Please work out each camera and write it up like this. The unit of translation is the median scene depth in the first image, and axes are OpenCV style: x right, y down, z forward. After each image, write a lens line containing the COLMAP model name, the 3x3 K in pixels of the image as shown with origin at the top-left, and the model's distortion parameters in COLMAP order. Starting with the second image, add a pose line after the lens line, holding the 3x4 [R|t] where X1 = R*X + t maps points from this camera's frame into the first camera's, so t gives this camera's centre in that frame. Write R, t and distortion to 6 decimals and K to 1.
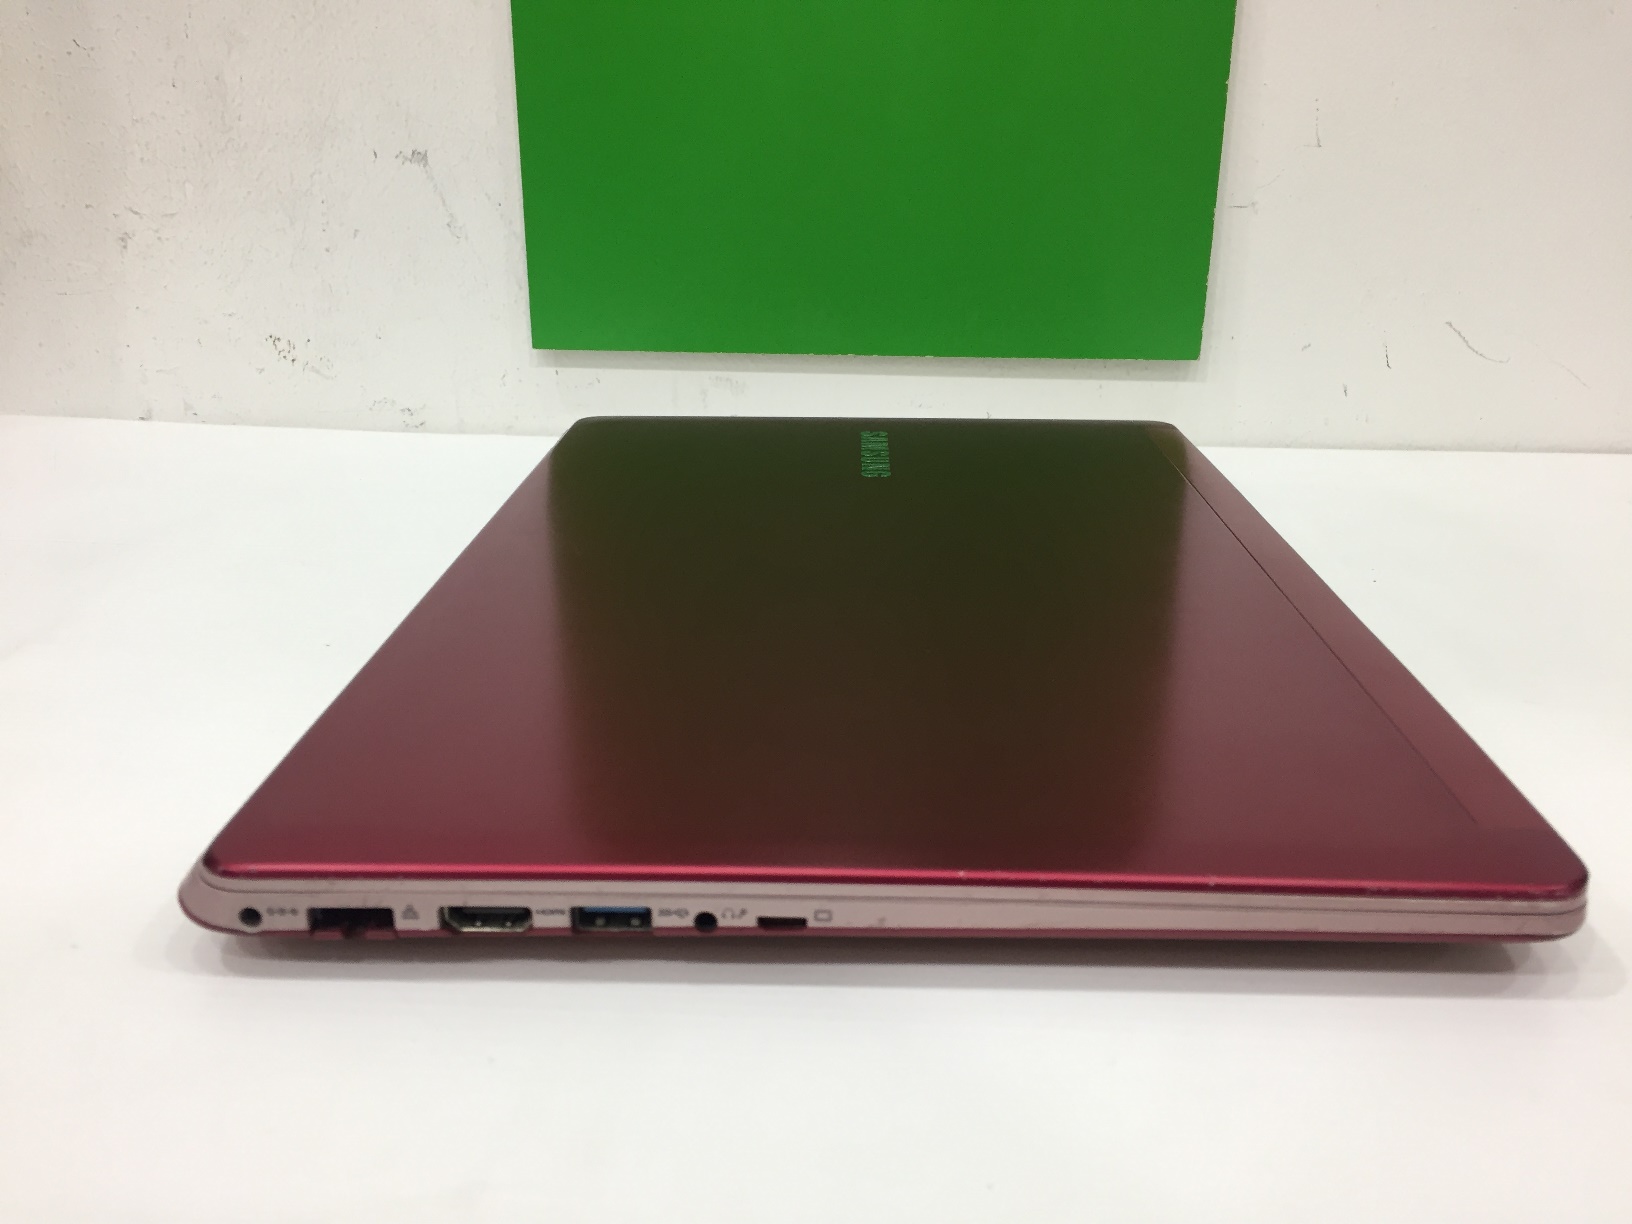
lens RADIAL K [[1450.5, 0, 795.6], [0, 1450.5, 619.2], [0, 0, 1]] dist [0.067176, -0.131209]
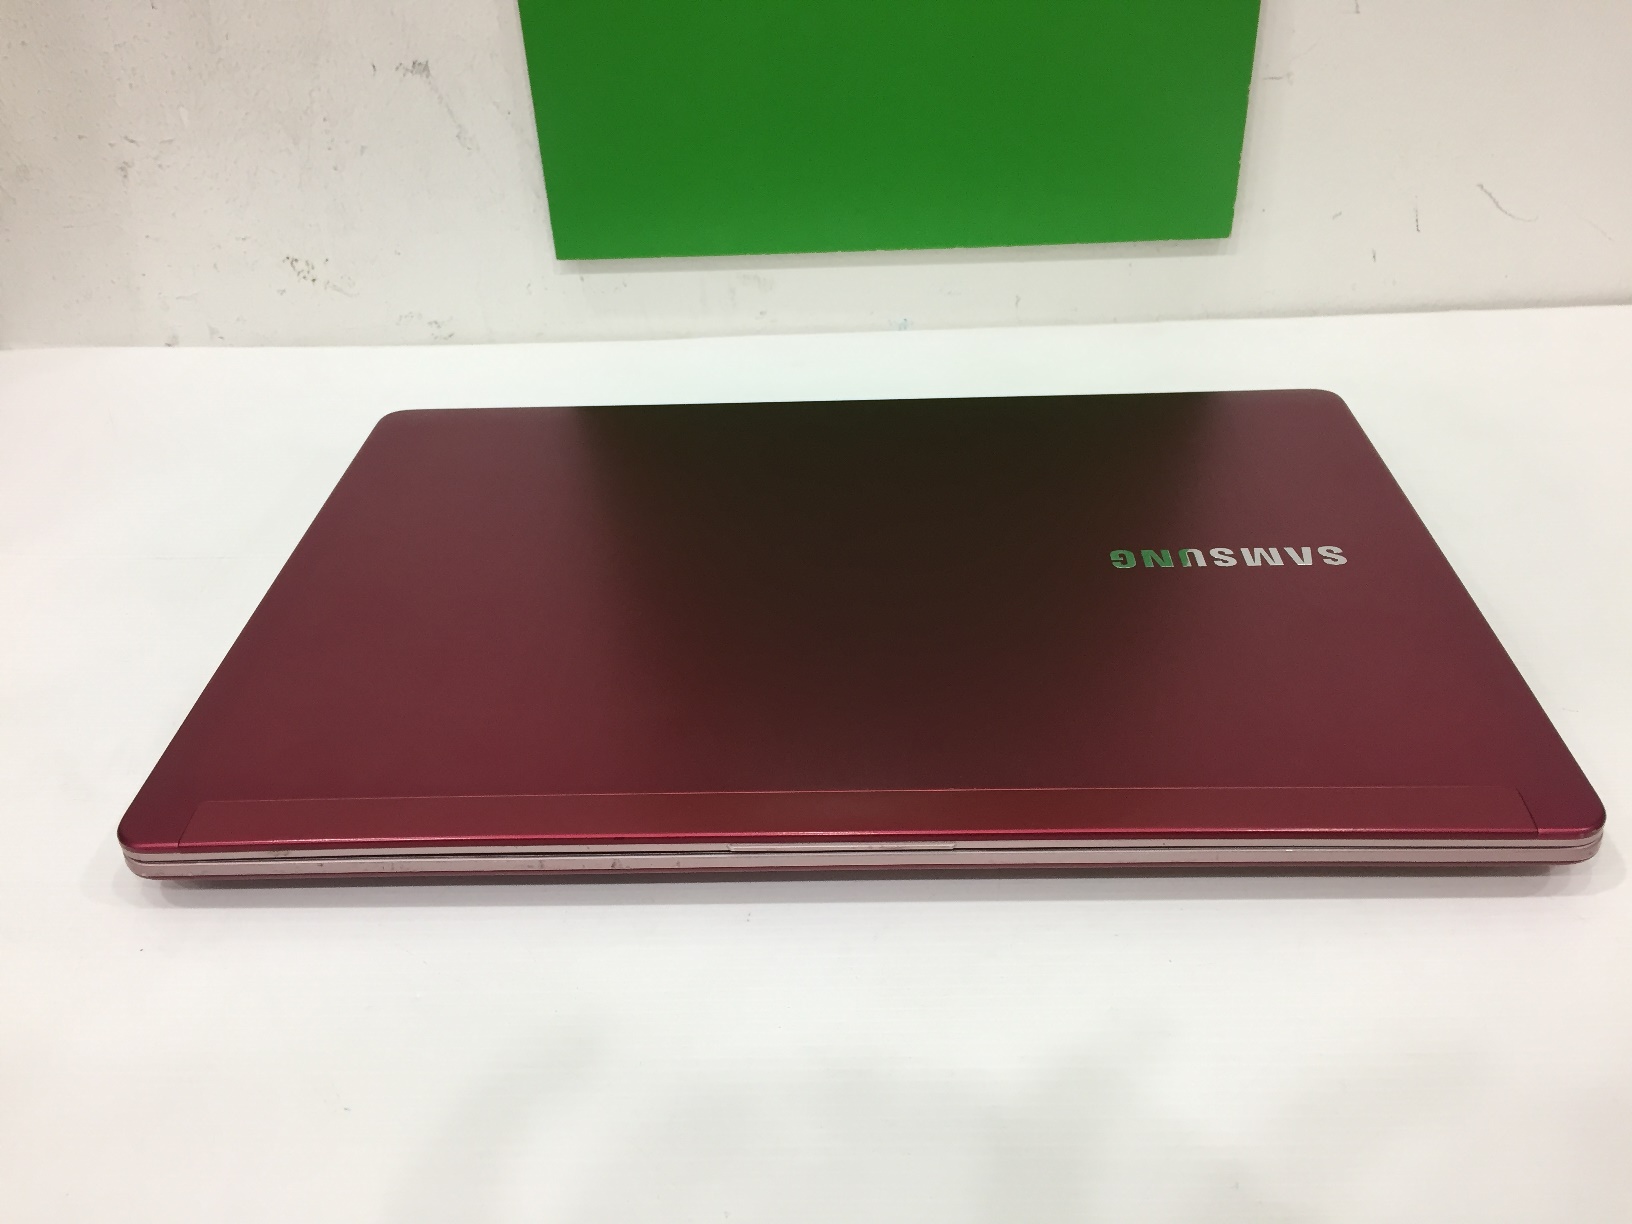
lens RADIAL K [[1450.5, 0, 788.7], [0, 1450.5, 638.1], [0, 0, 1]] dist [0.067176, -0.131209]
pose [[0.997594, -0.069041, 0.006325, -0.047930], [0.065292, 0.966254, 0.249179, -0.175516], [-0.023315, -0.248166, 0.968437, -0.026990]]
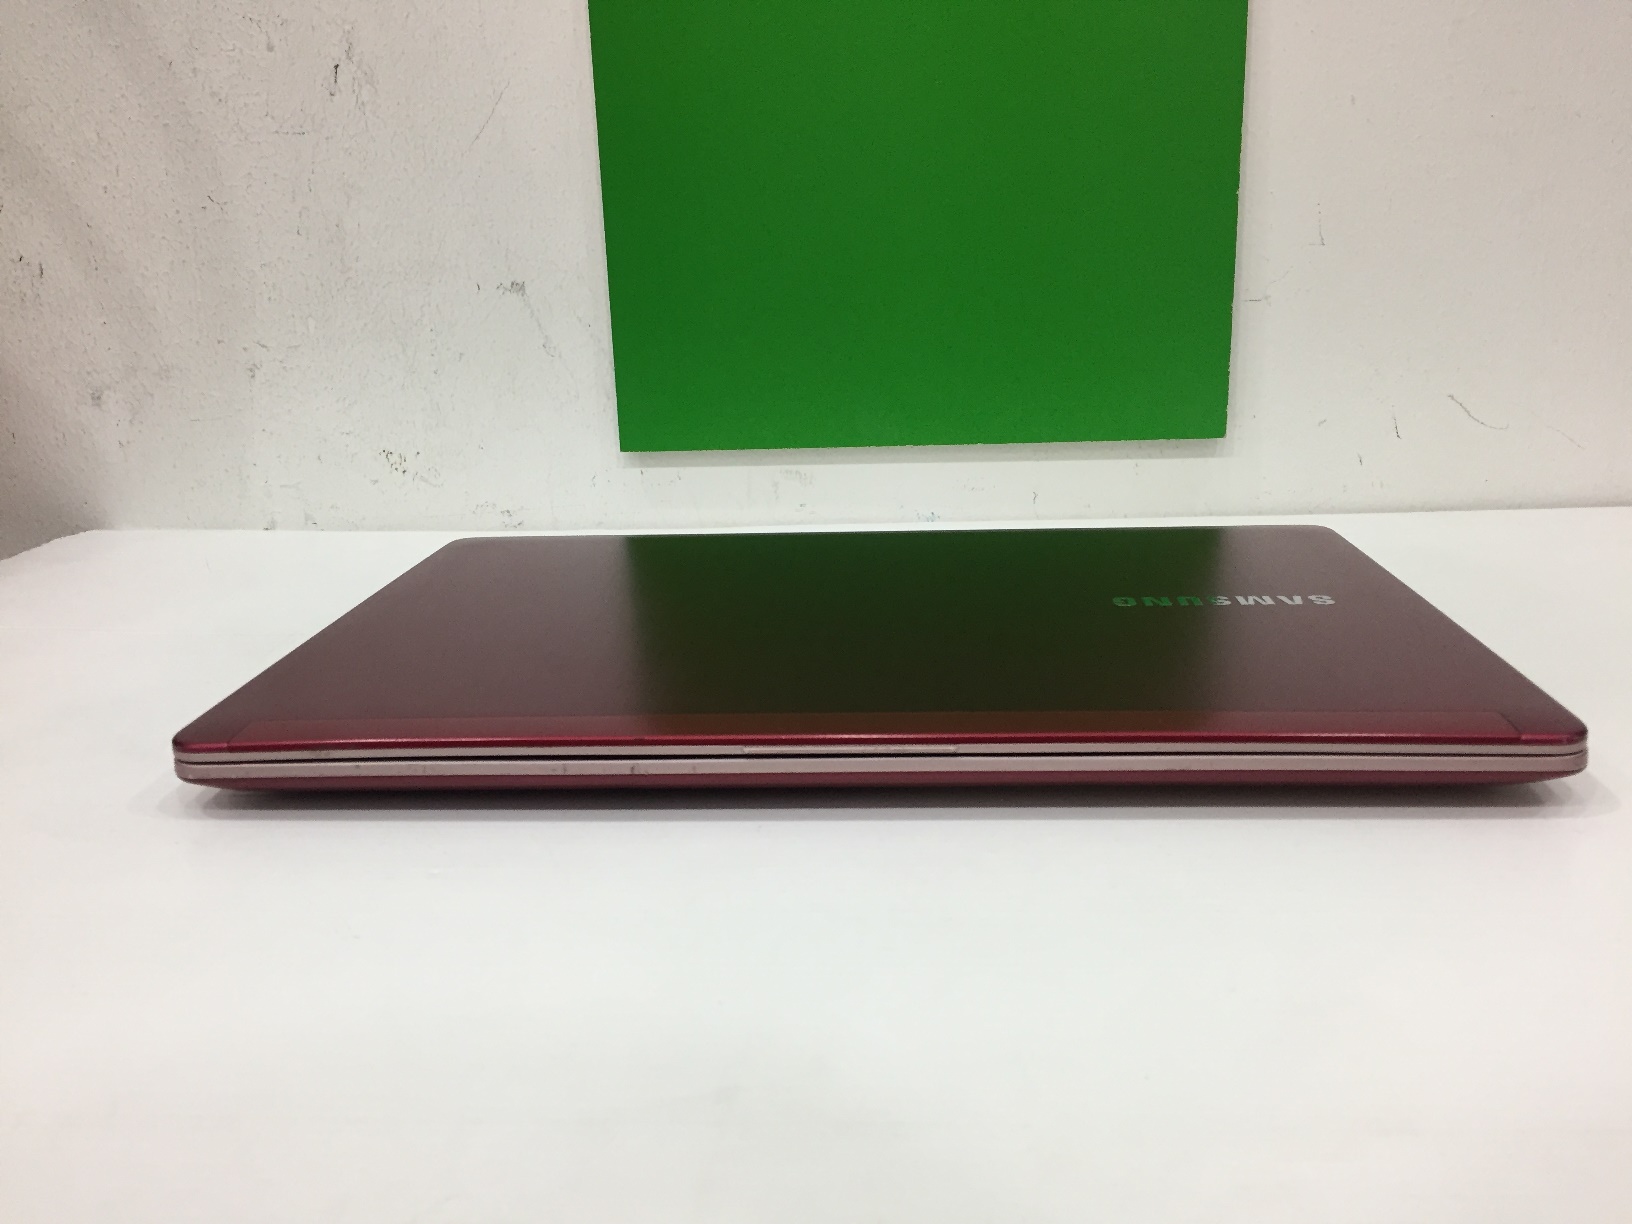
lens RADIAL K [[1450.5, 0, 785.5], [0, 1450.5, 619.7], [0, 0, 1]] dist [0.067176, -0.131209]
pose [[0.999216, -0.037487, -0.012705, -0.046289], [0.036430, 0.996508, -0.075132, 0.029917], [0.015477, 0.074610, 0.997093, -0.094186]]
